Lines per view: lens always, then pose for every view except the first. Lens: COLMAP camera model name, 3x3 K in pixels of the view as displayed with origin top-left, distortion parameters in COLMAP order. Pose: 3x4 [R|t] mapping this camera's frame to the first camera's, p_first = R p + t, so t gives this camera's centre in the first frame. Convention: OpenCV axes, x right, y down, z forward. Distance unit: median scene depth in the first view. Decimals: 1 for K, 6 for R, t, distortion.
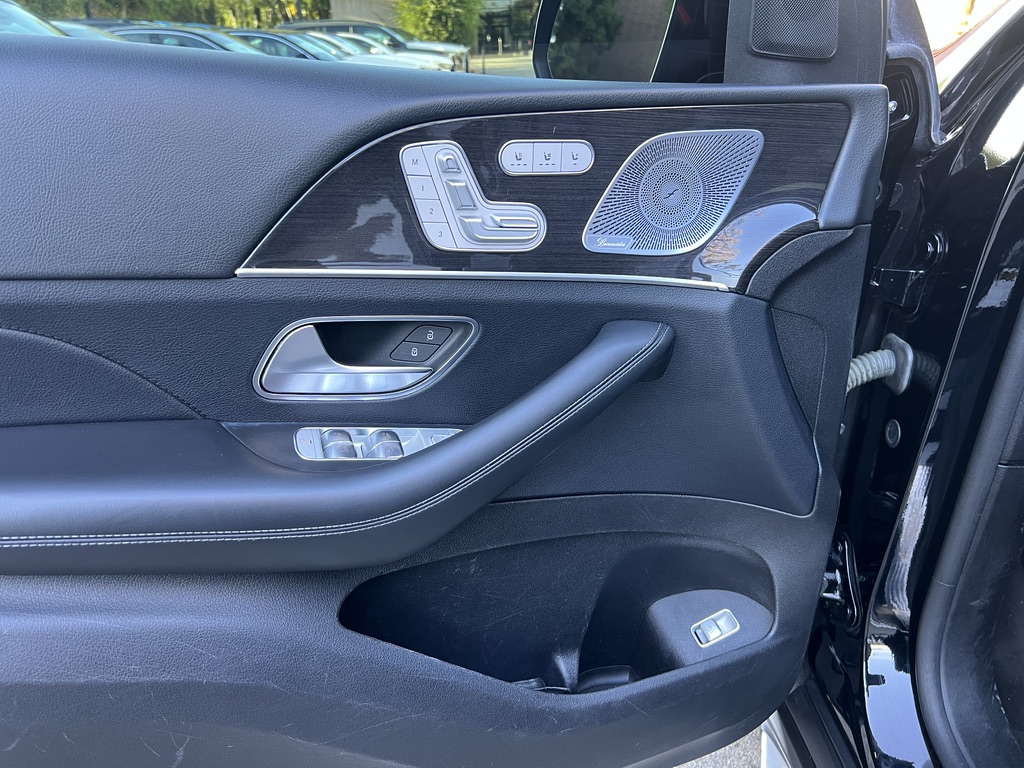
lens RADIAL K [[771.2, 0, 511.7], [0, 771.2, 382.5], [0, 0, 1]] dist [0.041493, -0.041032]
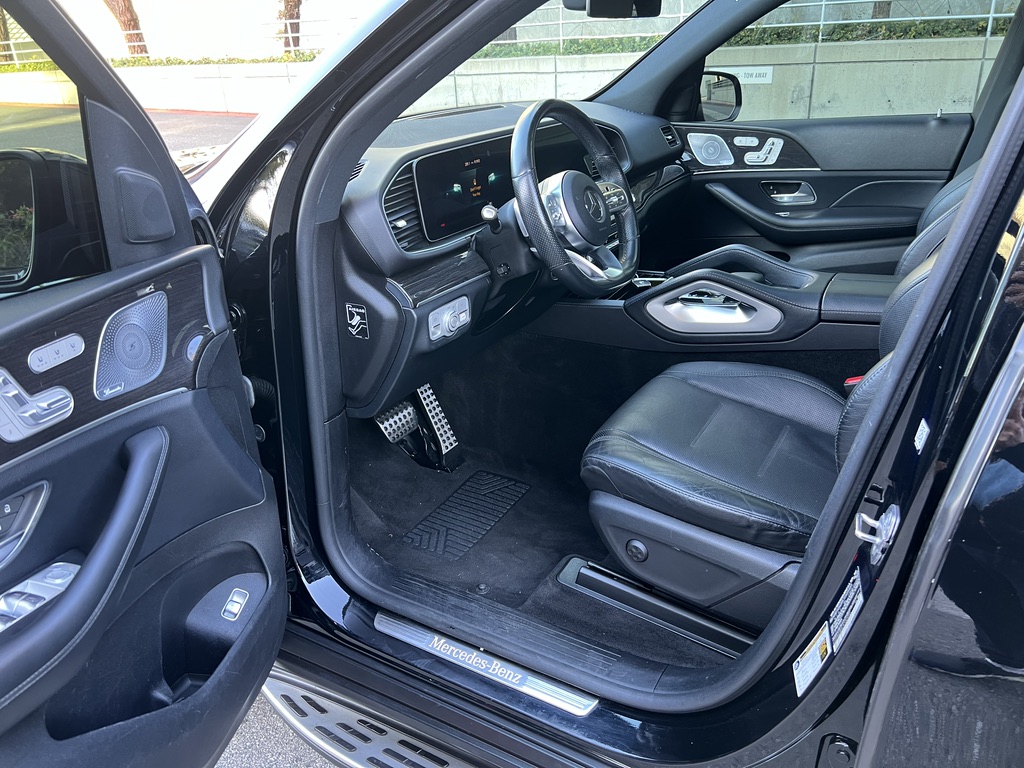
lens RADIAL K [[767.3, 0, 512.4], [0, 767.3, 383.5], [0, 0, 1]] dist [0.024915, -0.033053]
pose [[0.500197, -0.360951, 0.787094, -0.611375], [0.371053, 0.910641, 0.181804, -0.169156], [-0.782382, 0.201116, 0.589432, -0.438008]]
